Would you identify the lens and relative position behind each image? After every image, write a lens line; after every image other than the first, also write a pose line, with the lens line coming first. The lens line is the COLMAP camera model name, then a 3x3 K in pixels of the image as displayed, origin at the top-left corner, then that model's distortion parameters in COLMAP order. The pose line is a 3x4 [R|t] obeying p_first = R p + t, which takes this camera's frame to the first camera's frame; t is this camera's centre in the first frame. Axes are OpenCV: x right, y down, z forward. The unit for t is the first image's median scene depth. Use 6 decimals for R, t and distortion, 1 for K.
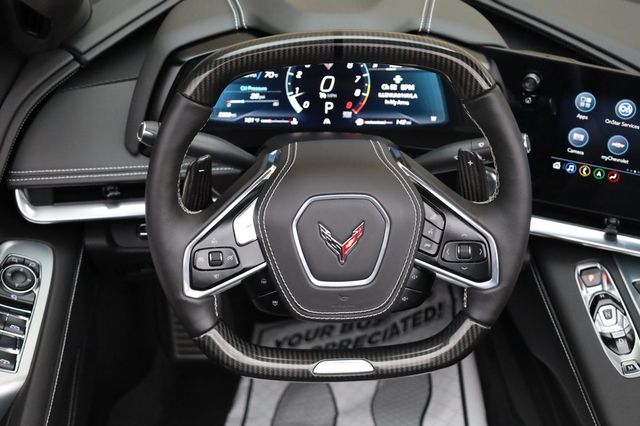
lens RADIAL K [[1111.0, 0, 325.1], [0, 1111.0, 216.1], [0, 0, 1]] dist [0.005643, 0.000000]
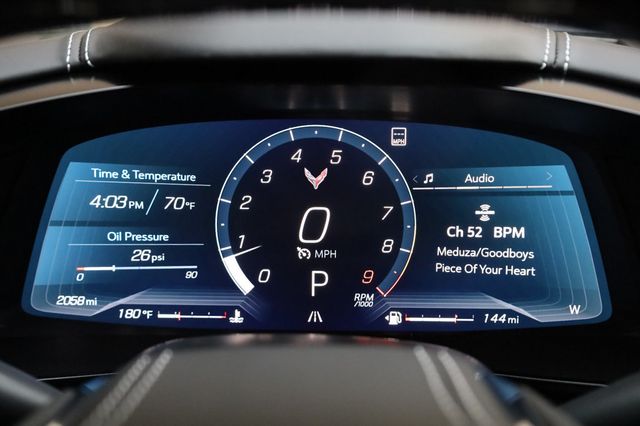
lens RADIAL K [[952.9, 0, 320.6], [0, 952.9, 212.8], [0, 0, 1]] dist [0.045300, 0.000000]
pose [[0.996951, -0.011709, -0.077144, 0.032589], [-0.007908, 0.968424, -0.249184, -0.034860], [0.077626, 0.249034, 0.965379, 0.663030]]
